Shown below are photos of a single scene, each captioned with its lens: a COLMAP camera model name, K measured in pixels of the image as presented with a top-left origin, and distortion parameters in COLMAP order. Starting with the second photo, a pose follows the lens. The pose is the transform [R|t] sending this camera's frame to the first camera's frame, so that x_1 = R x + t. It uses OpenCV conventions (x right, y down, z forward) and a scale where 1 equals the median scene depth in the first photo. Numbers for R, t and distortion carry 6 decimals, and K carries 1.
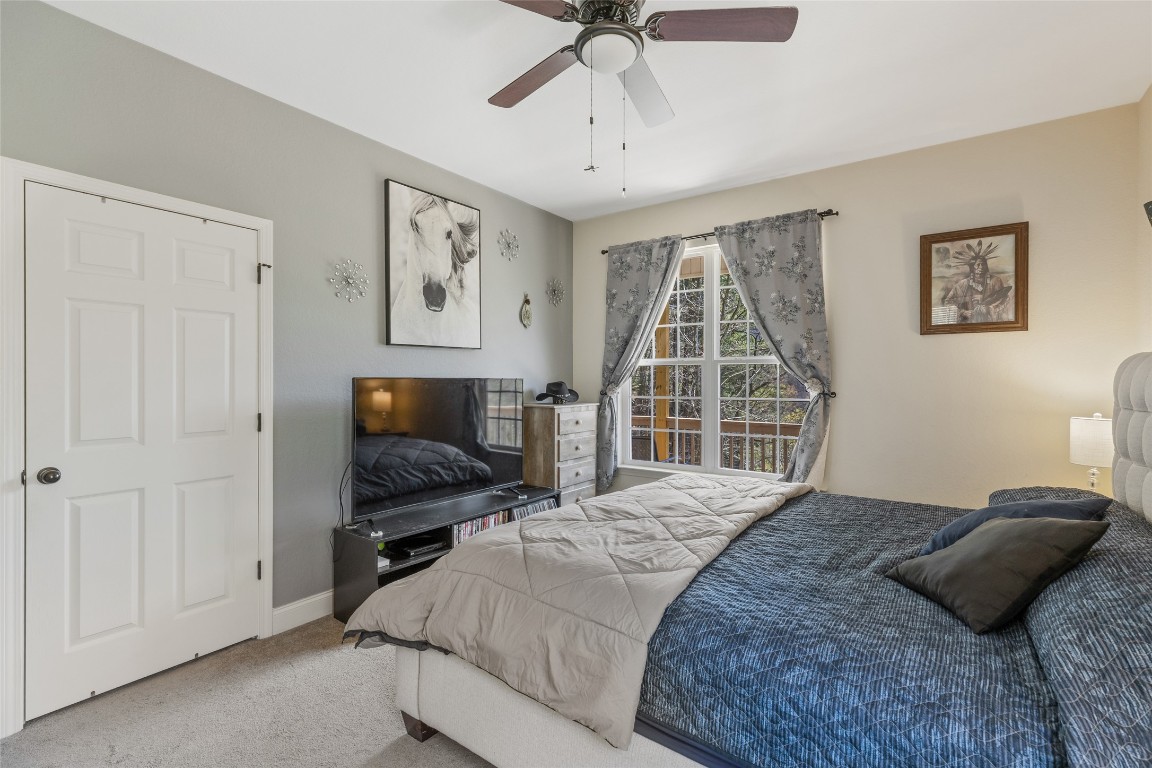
lens RADIAL K [[518.4, 0, 569.3], [0, 518.4, 379.1], [0, 0, 1]] dist [0.003681, -0.000156]
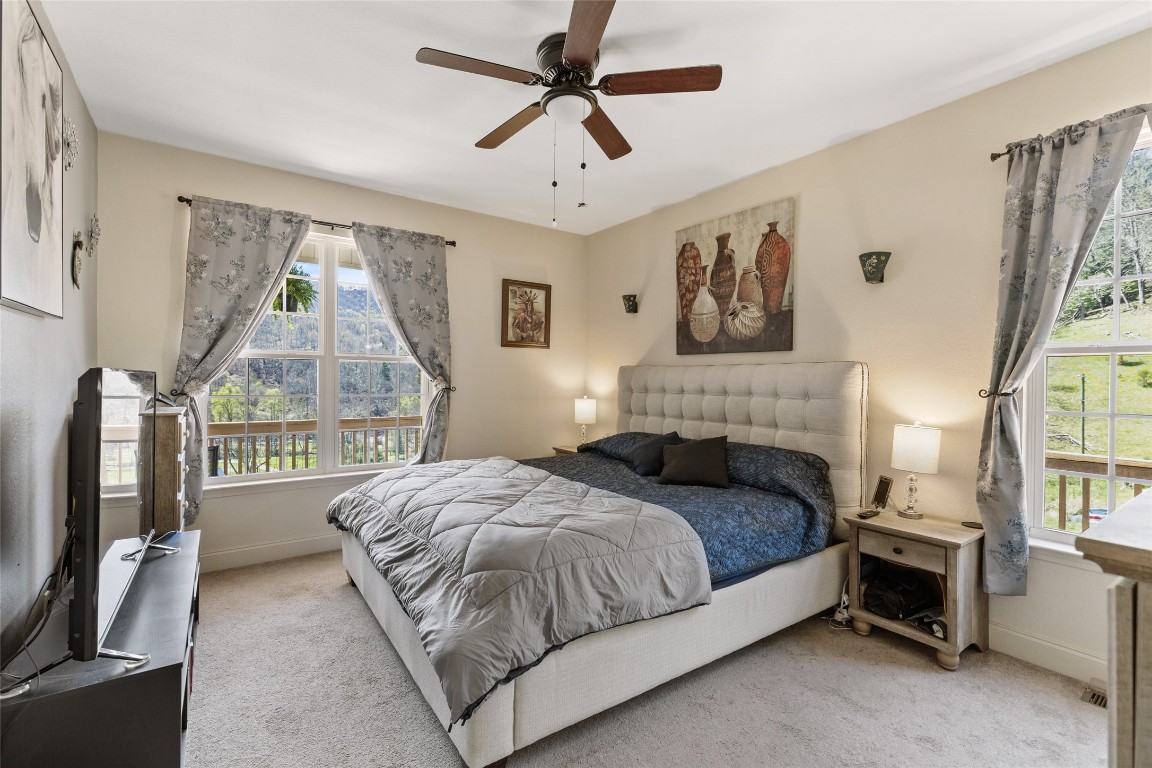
lens RADIAL K [[518.4, 0, 565.2], [0, 518.4, 378.7], [0, 0, 1]] dist [0.003681, -0.000156]
pose [[0.333662, 0.003703, 0.942685, -0.574560], [-0.009395, 0.999956, -0.000602, 0.002986], [-0.942646, -0.008656, 0.333682, 0.321176]]
